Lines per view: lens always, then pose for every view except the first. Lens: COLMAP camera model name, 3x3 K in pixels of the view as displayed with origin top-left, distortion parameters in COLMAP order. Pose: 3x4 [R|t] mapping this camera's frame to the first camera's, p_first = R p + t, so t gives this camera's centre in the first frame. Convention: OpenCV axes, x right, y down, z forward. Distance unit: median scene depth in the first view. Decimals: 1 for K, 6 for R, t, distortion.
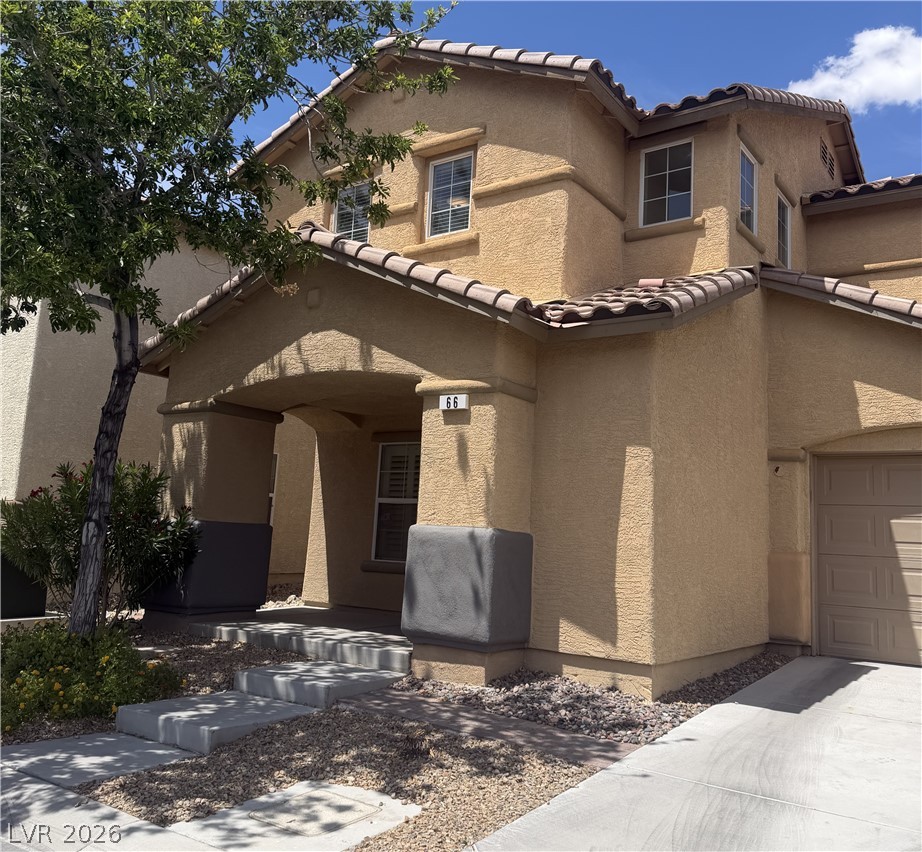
lens RADIAL K [[856.1, 0, 460.5], [0, 856.1, 400.1], [0, 0, 1]] dist [0.201723, -0.410350]
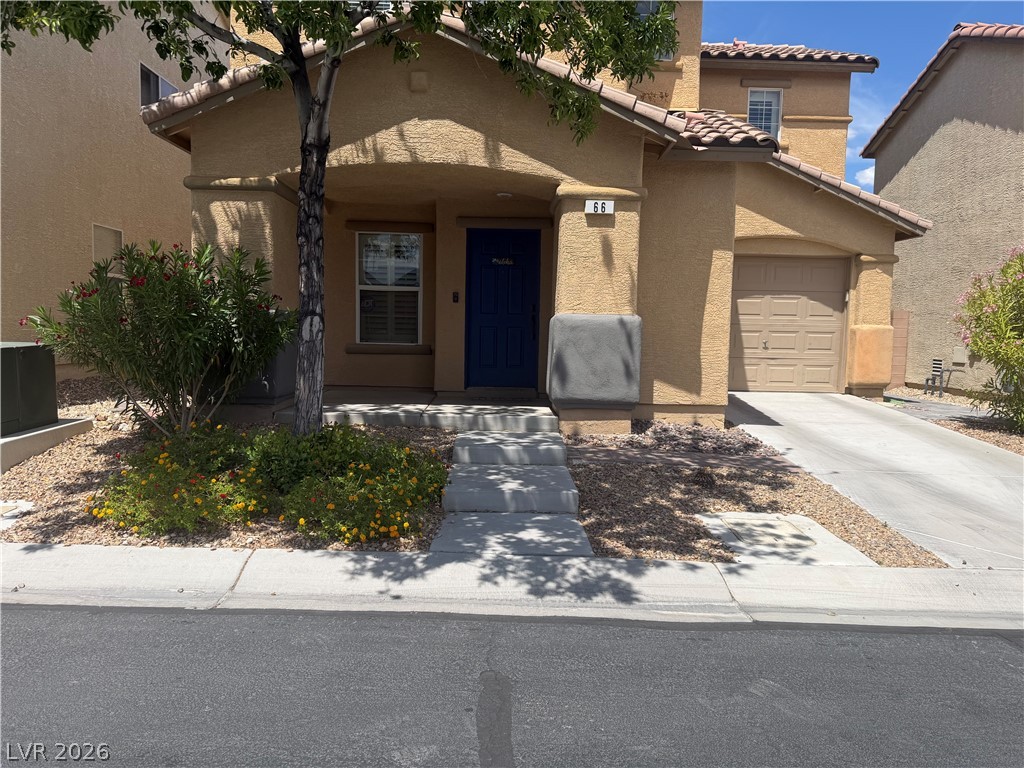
lens RADIAL K [[719.7, 0, 515.4], [0, 719.7, 388.0], [0, 0, 1]] dist [0.113453, -0.168028]
pose [[0.809560, -0.083193, 0.581112, -0.681098], [-0.074707, 0.967258, 0.242551, 0.009656], [-0.582264, -0.239773, 0.776838, 0.249812]]
